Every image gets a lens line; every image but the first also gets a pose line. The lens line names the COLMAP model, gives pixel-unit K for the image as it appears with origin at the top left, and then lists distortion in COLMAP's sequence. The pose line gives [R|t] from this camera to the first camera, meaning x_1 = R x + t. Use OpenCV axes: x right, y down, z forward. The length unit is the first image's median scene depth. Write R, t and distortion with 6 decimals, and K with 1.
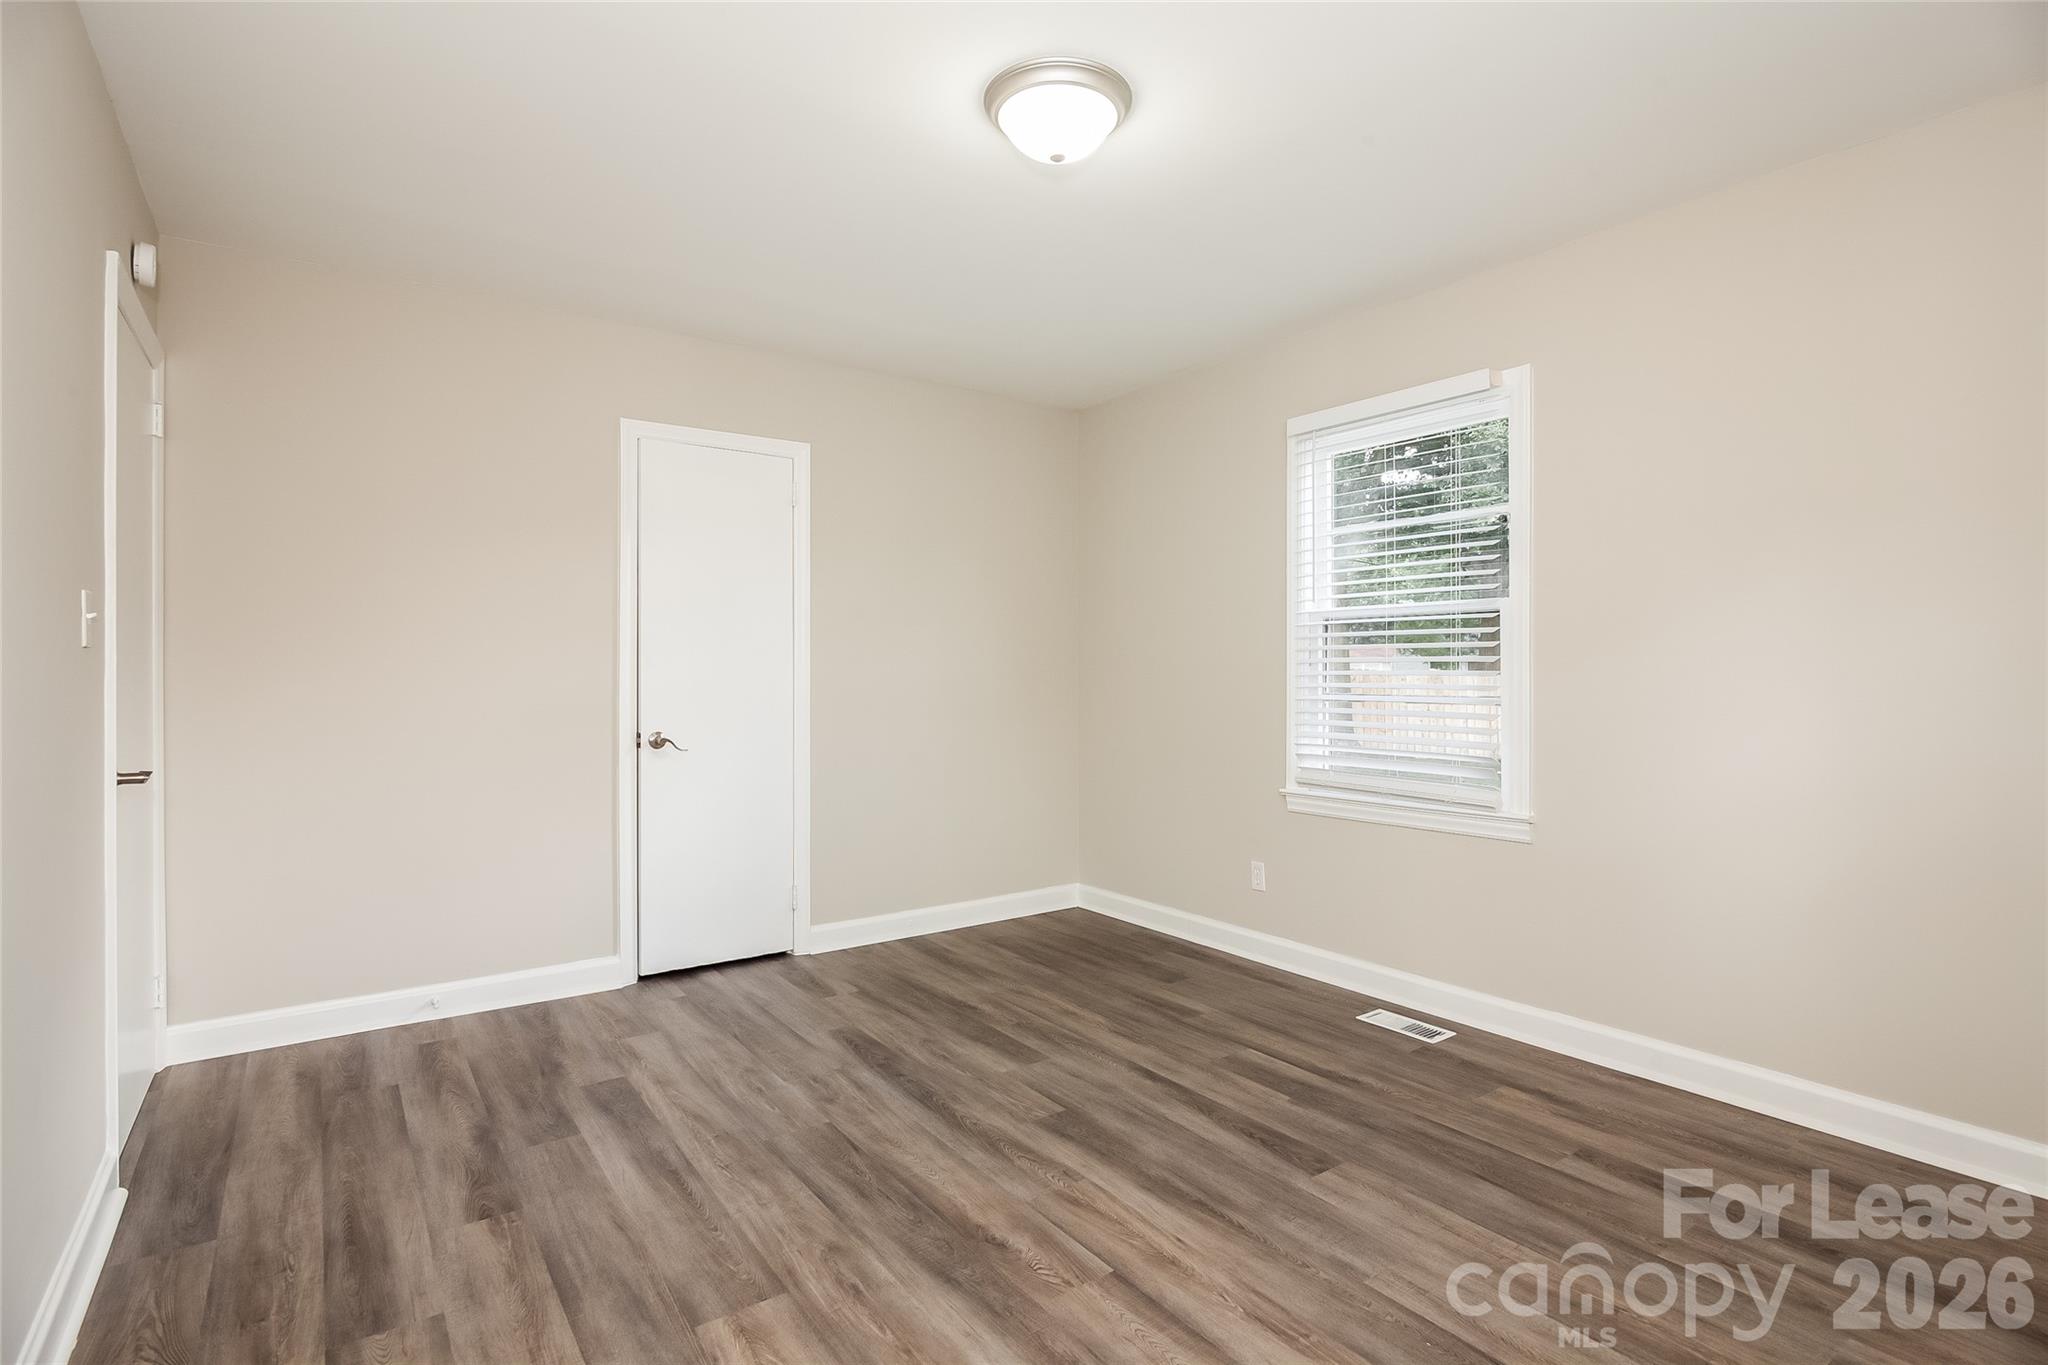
lens RADIAL K [[1000.2, 0, 1024.9], [0, 1000.2, 675.5], [0, 0, 1]] dist [-0.010178, 0.000172]
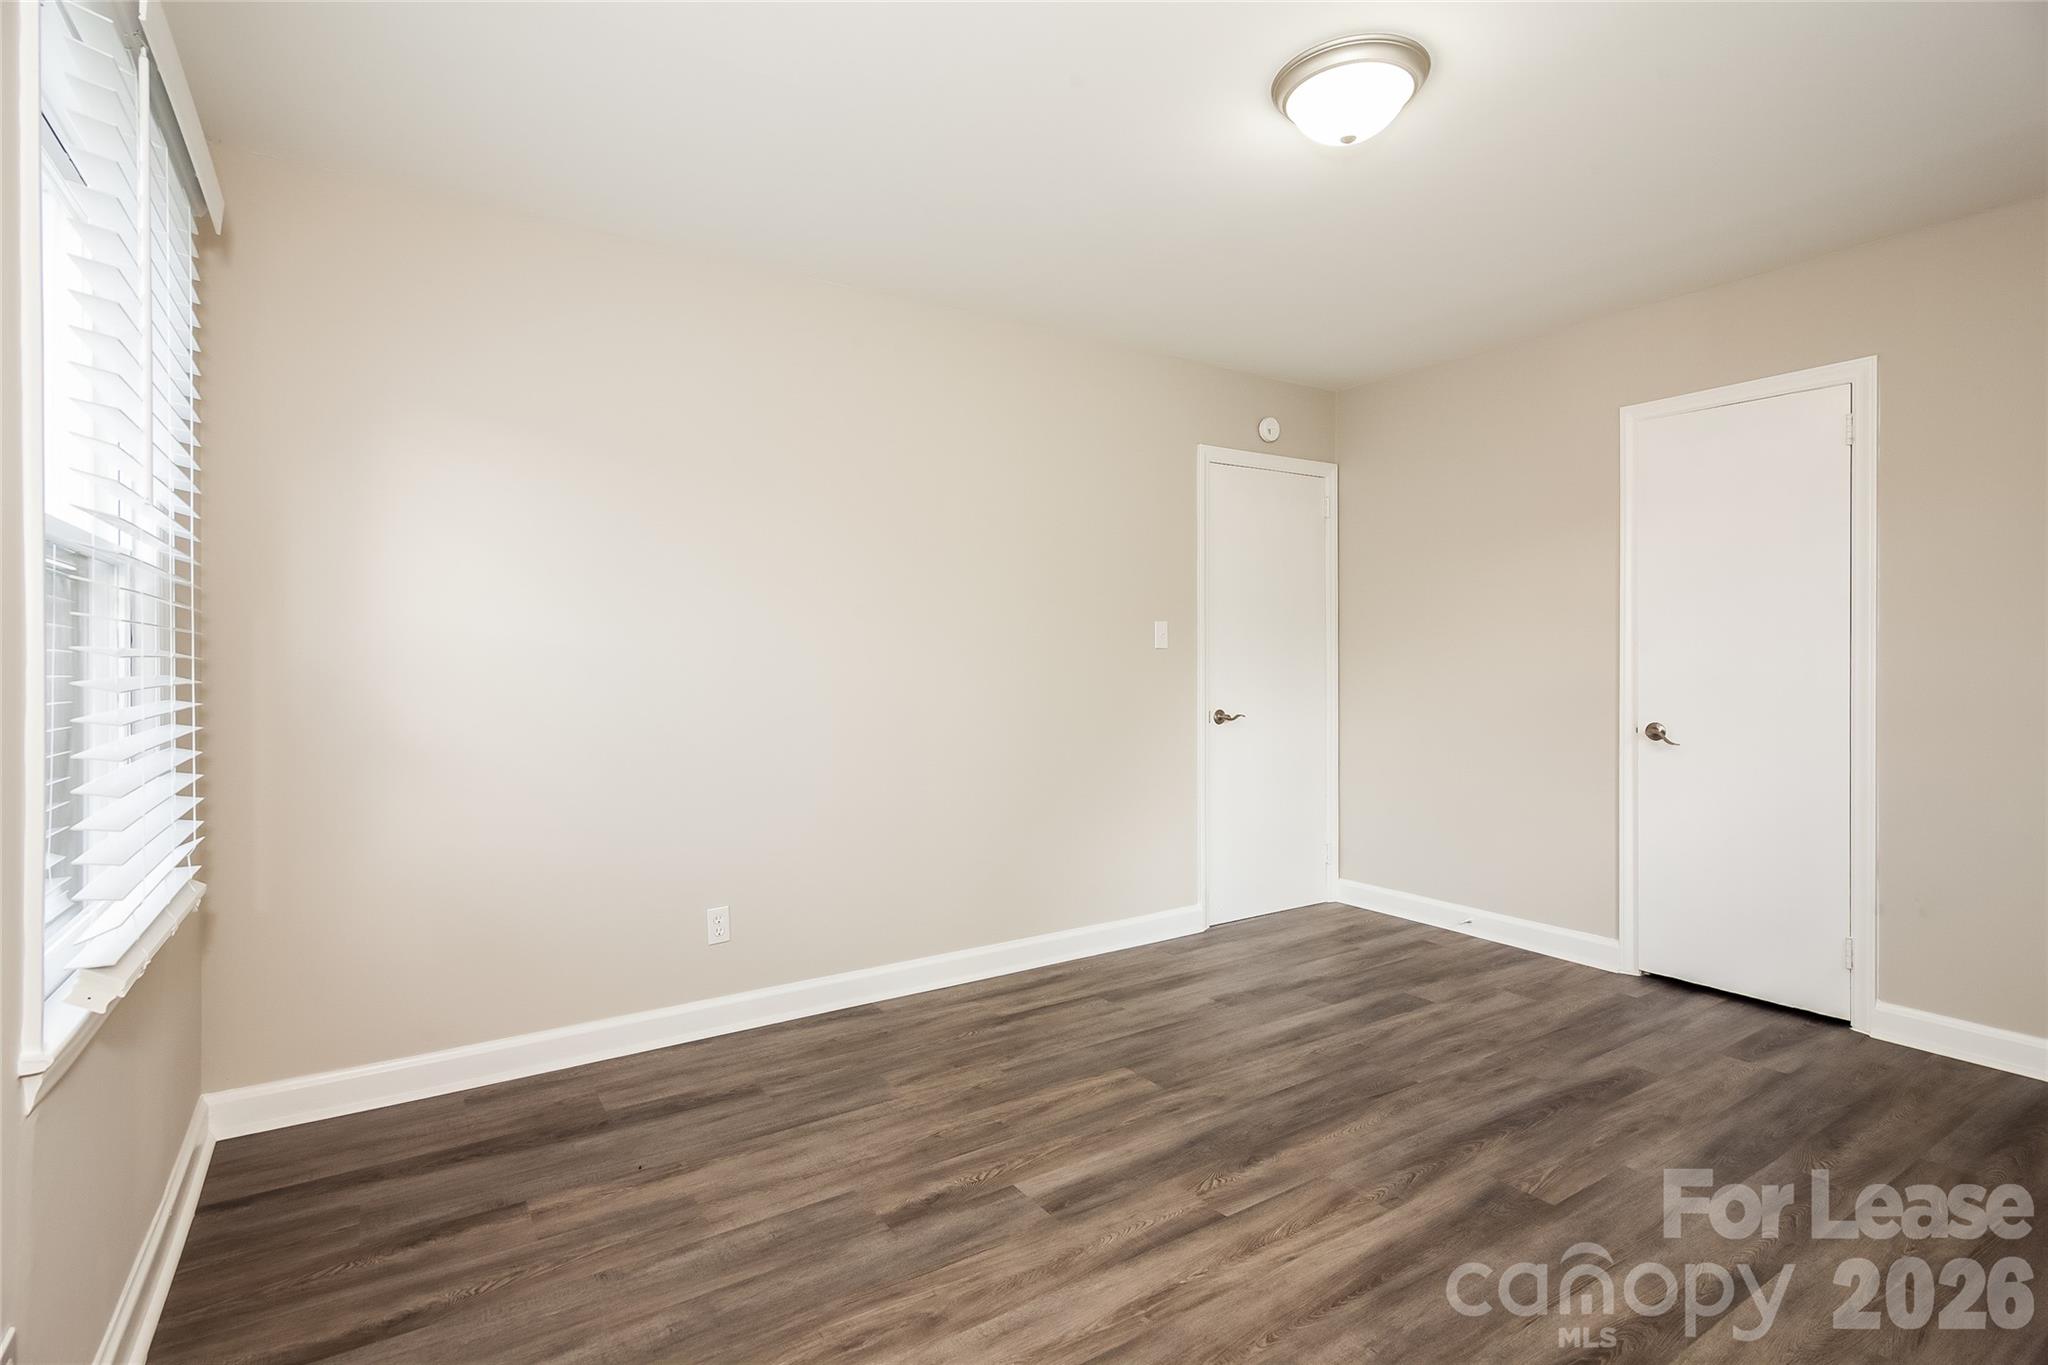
lens RADIAL K [[1000.2, 0, 1024.9], [0, 1000.2, 675.5], [0, 0, 1]] dist [-0.010178, 0.000172]
pose [[-0.042978, 0.019416, -0.998887, 0.857339], [-0.004392, 0.999798, 0.019623, -0.008283], [0.999066, 0.005230, -0.042884, 0.604189]]
